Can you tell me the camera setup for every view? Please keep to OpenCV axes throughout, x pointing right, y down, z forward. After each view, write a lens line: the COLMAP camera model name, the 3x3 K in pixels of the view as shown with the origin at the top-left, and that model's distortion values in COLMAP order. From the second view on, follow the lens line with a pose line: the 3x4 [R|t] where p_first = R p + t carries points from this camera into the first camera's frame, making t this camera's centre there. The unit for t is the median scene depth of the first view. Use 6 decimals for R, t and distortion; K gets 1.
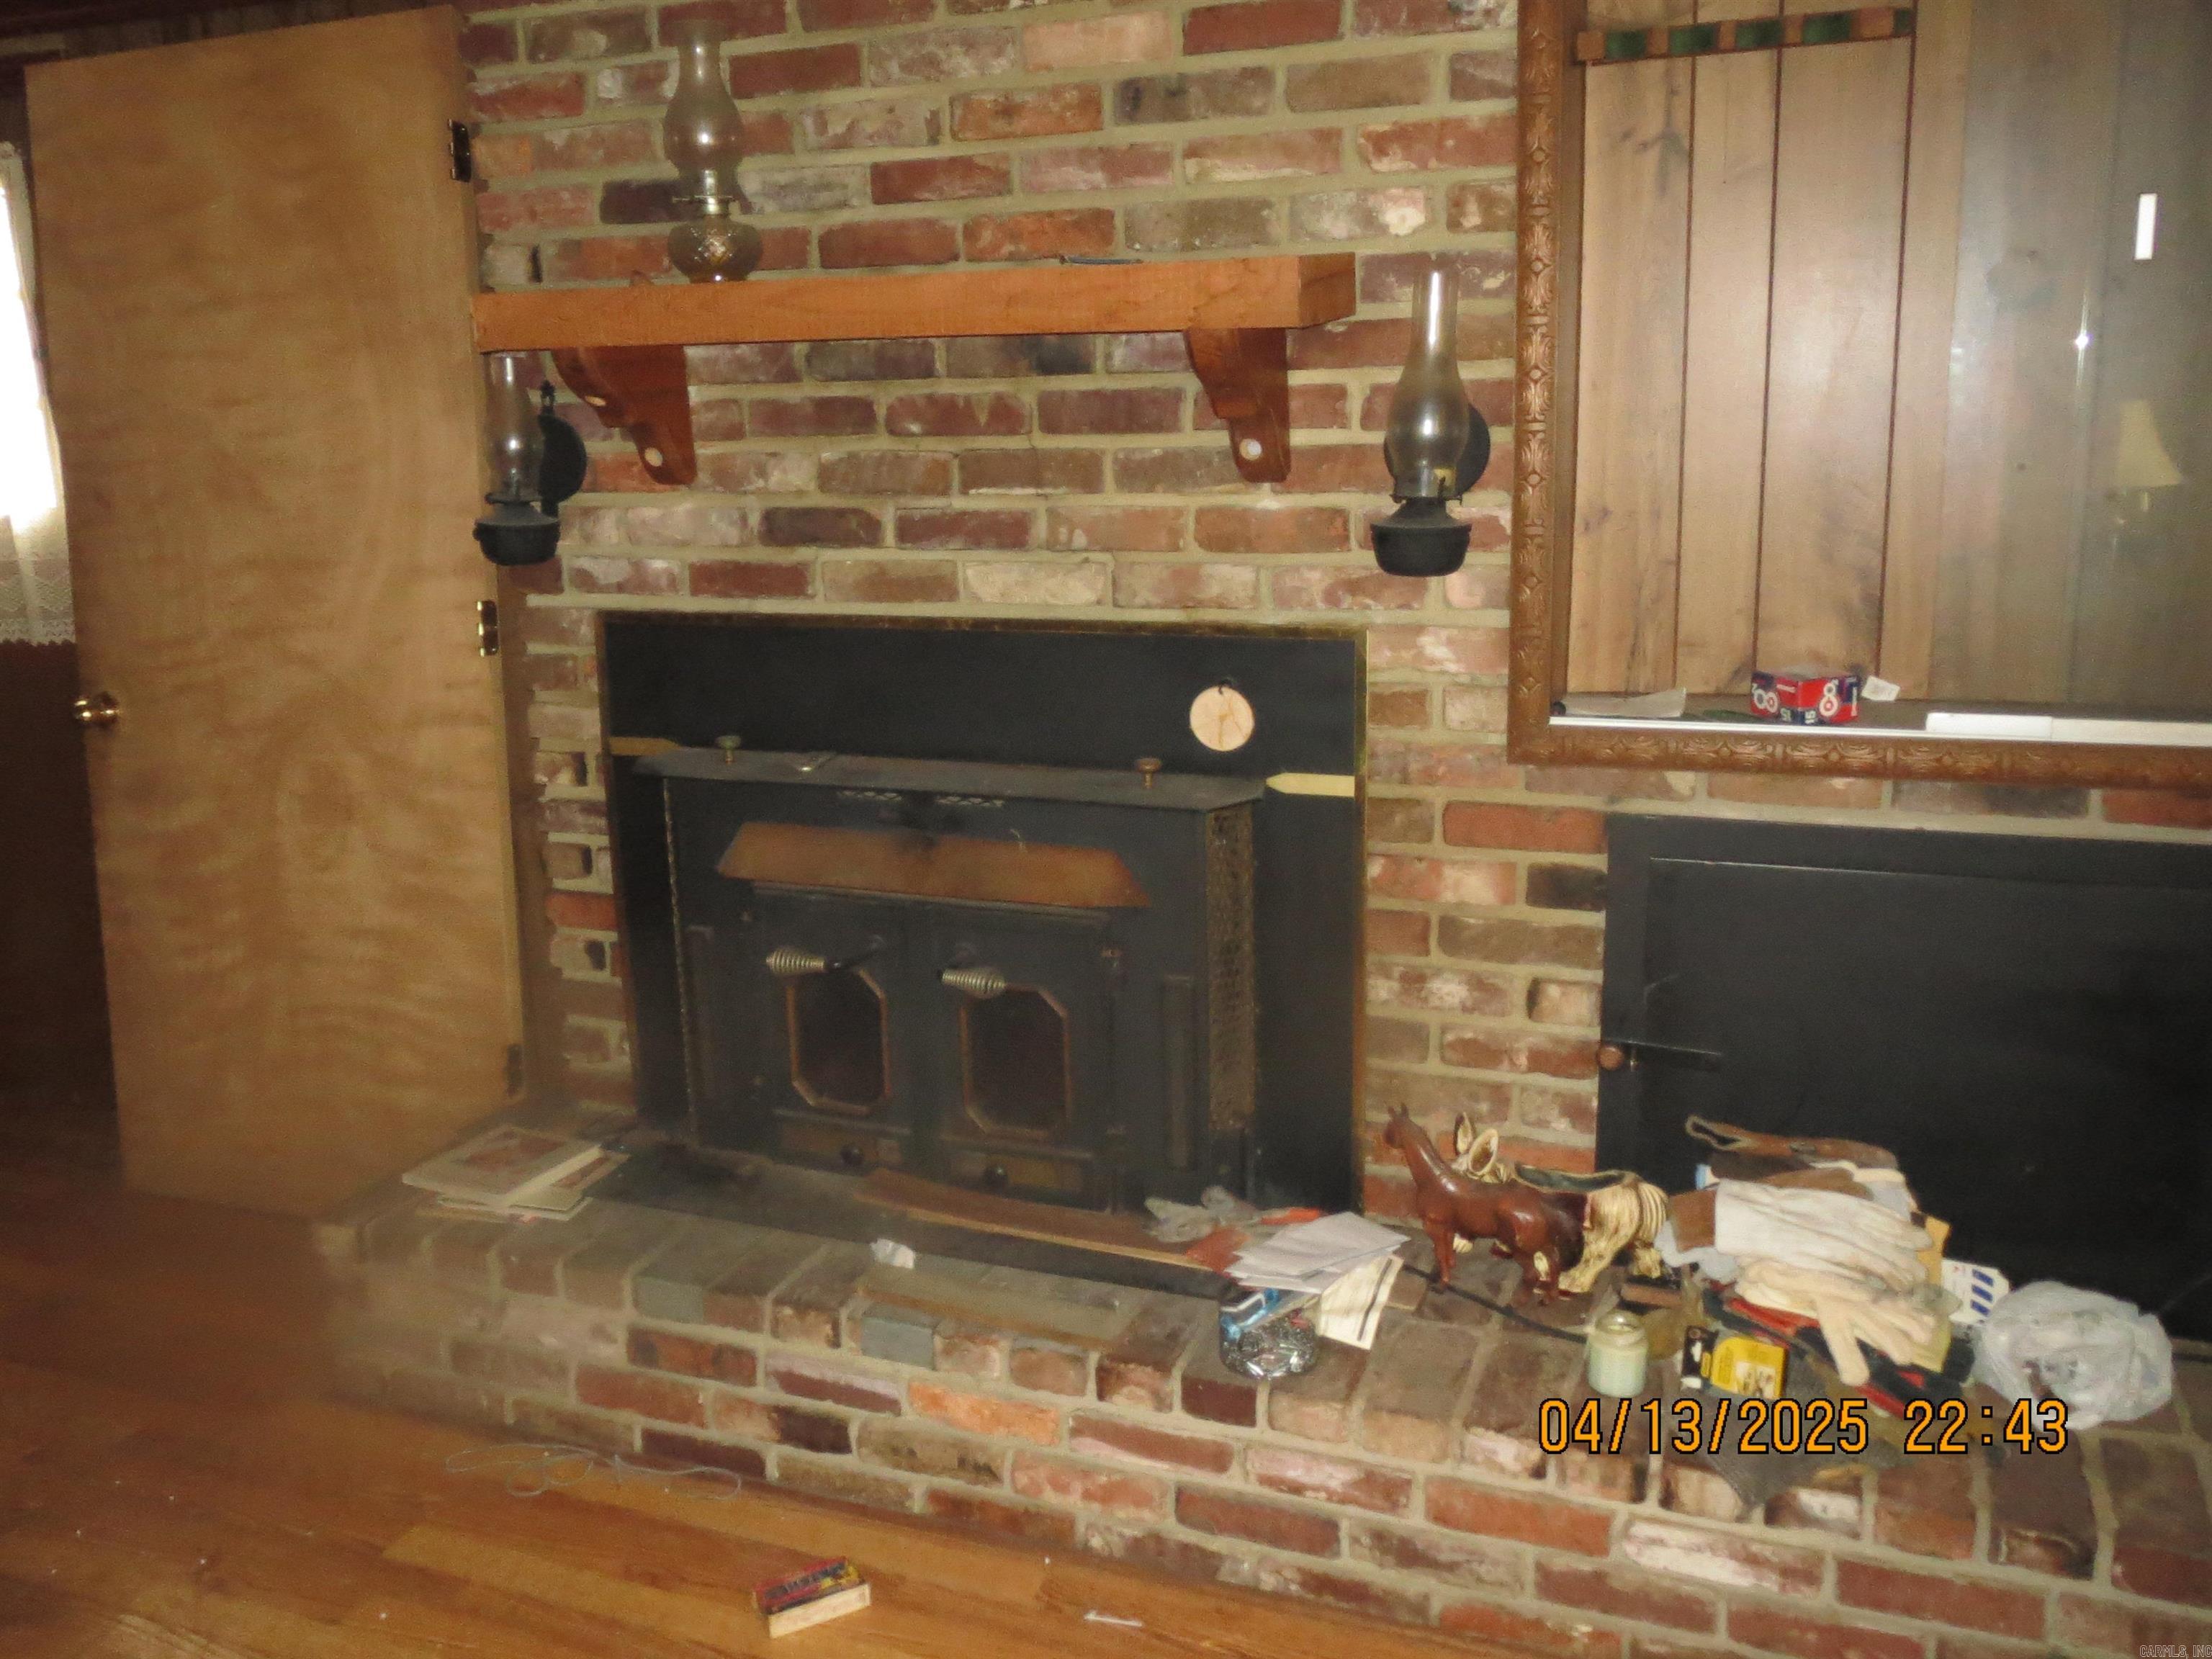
lens RADIAL K [[1843.8, 0, 1106.2], [0, 1843.8, 811.9], [0, 0, 1]] dist [-0.005270, -0.005307]
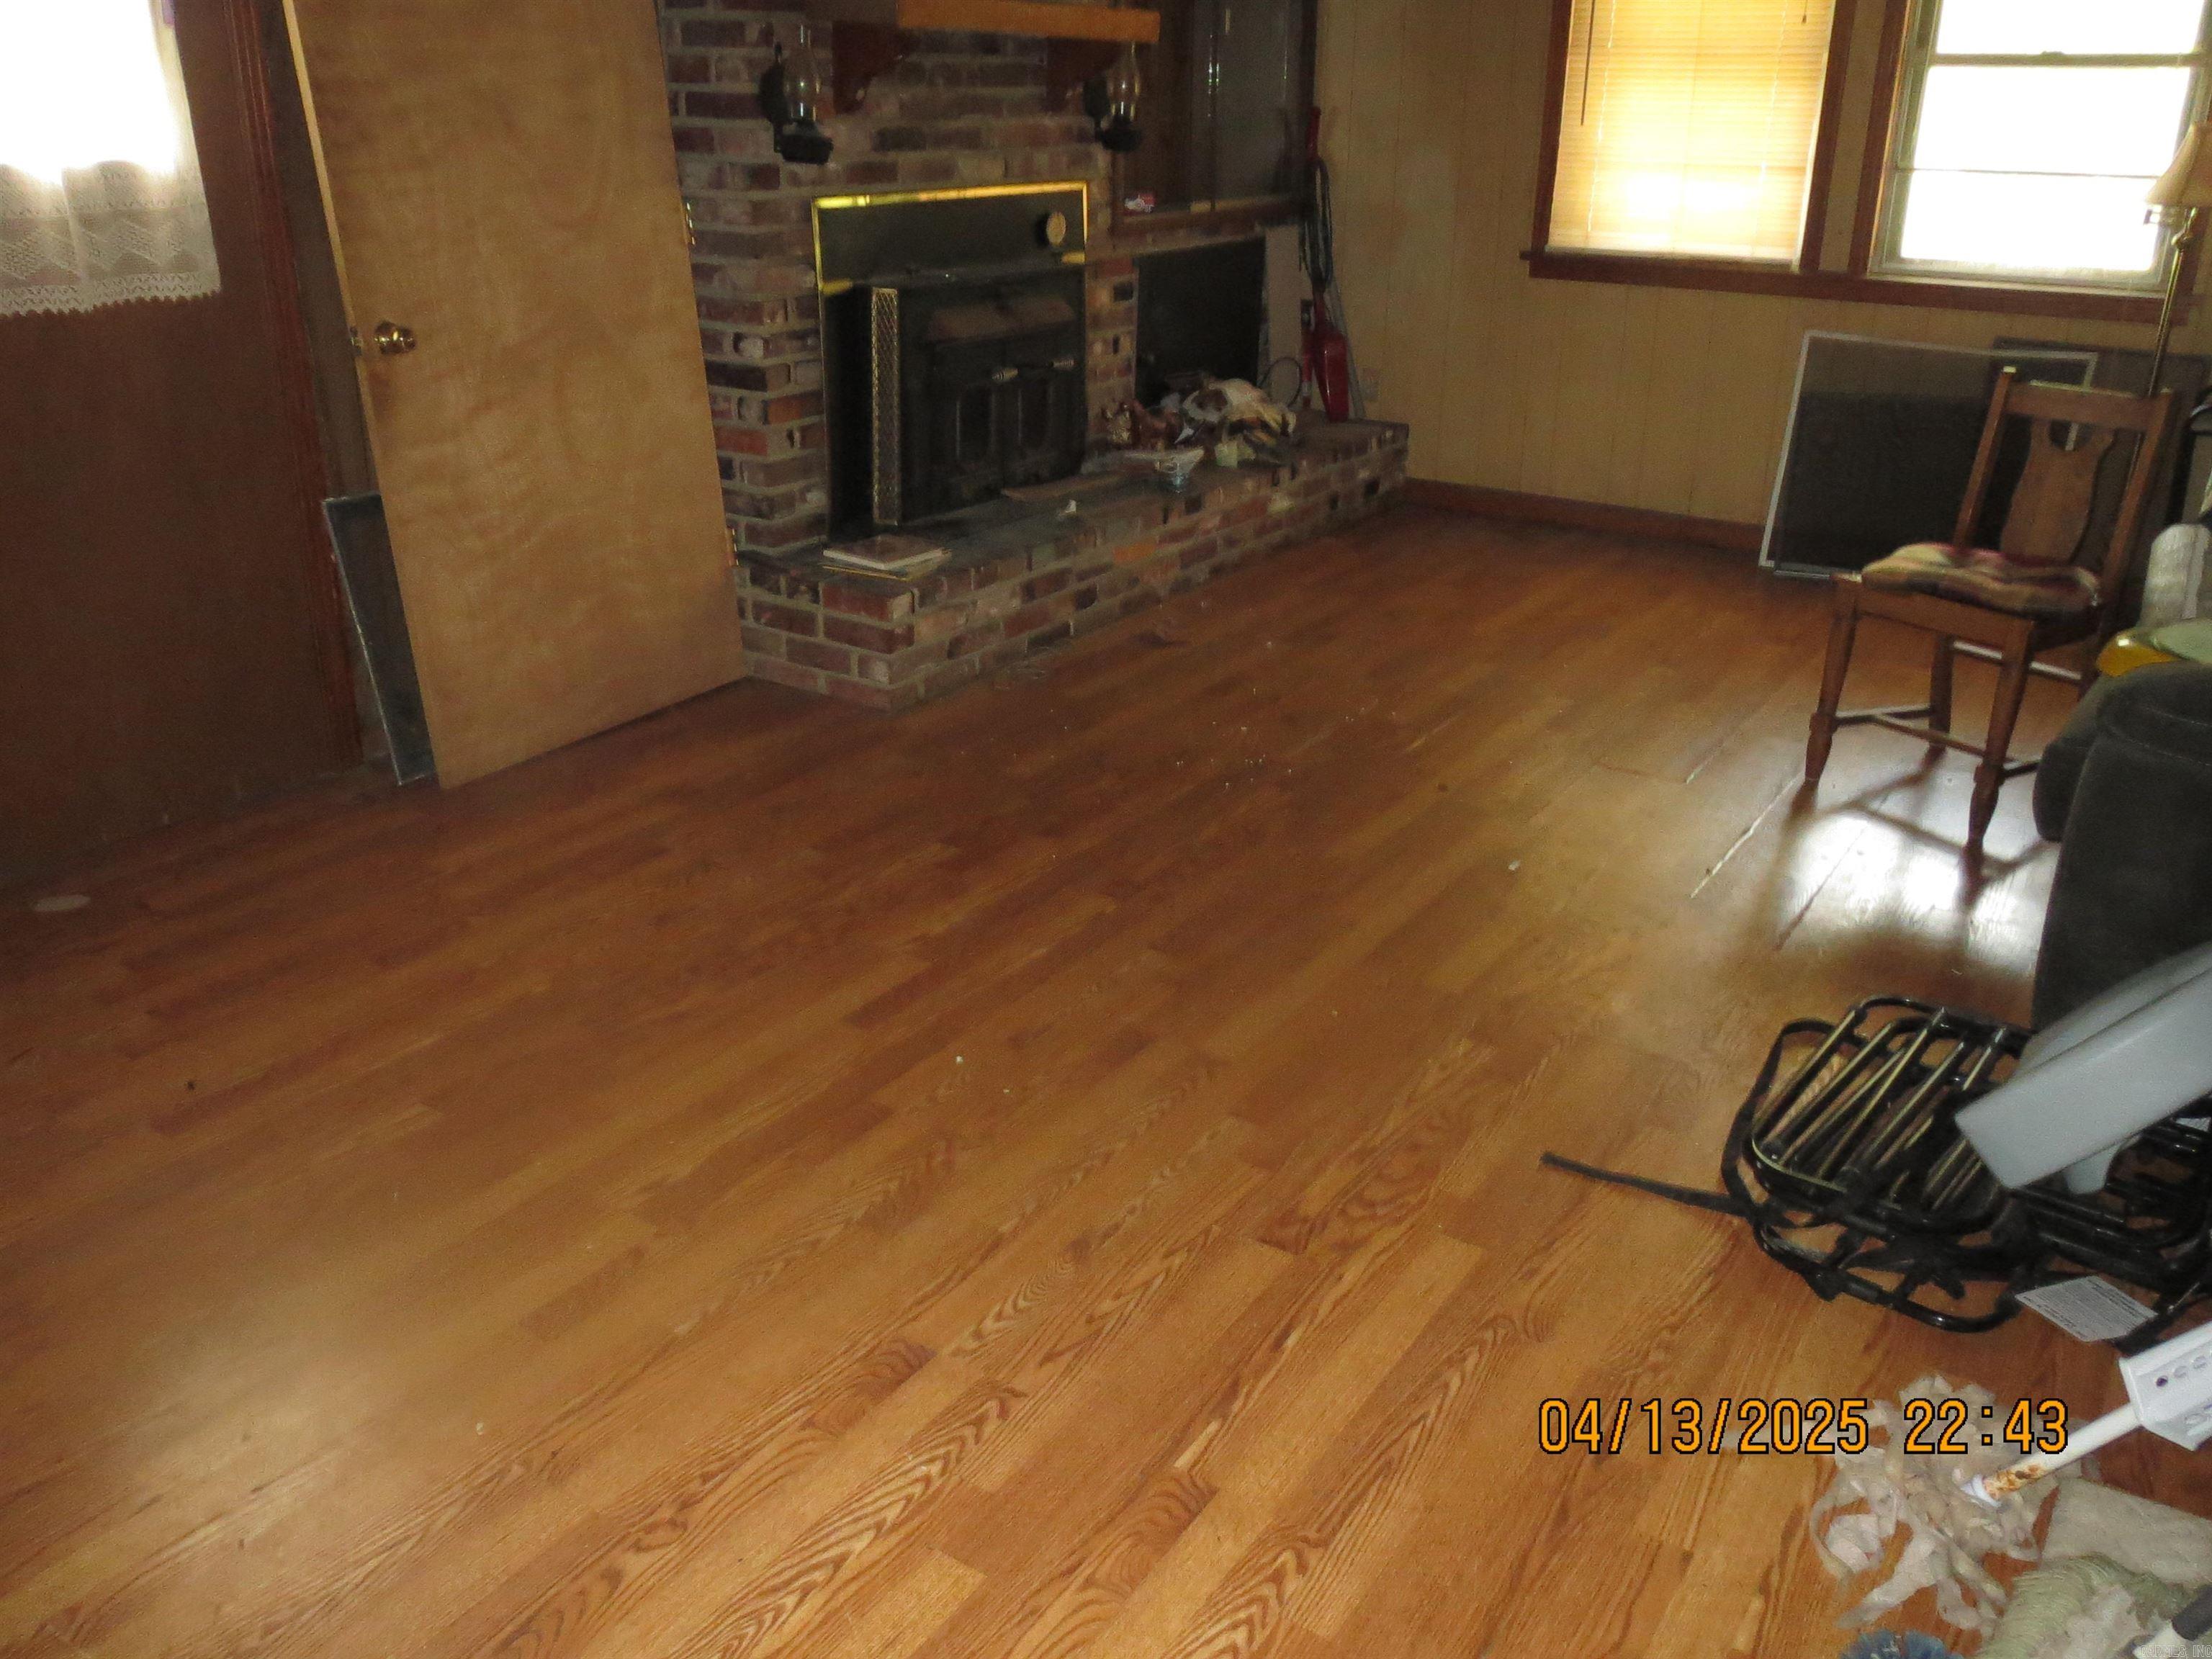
lens RADIAL K [[1843.8, 0, 1103.4], [0, 1843.8, 836.5], [0, 0, 1]] dist [-0.005270, -0.005307]
pose [[0.206227, -0.349980, 0.913775, -2.060382], [0.197726, 0.929489, 0.311375, -0.049215], [-0.958319, 0.116464, 0.260886, 0.465775]]
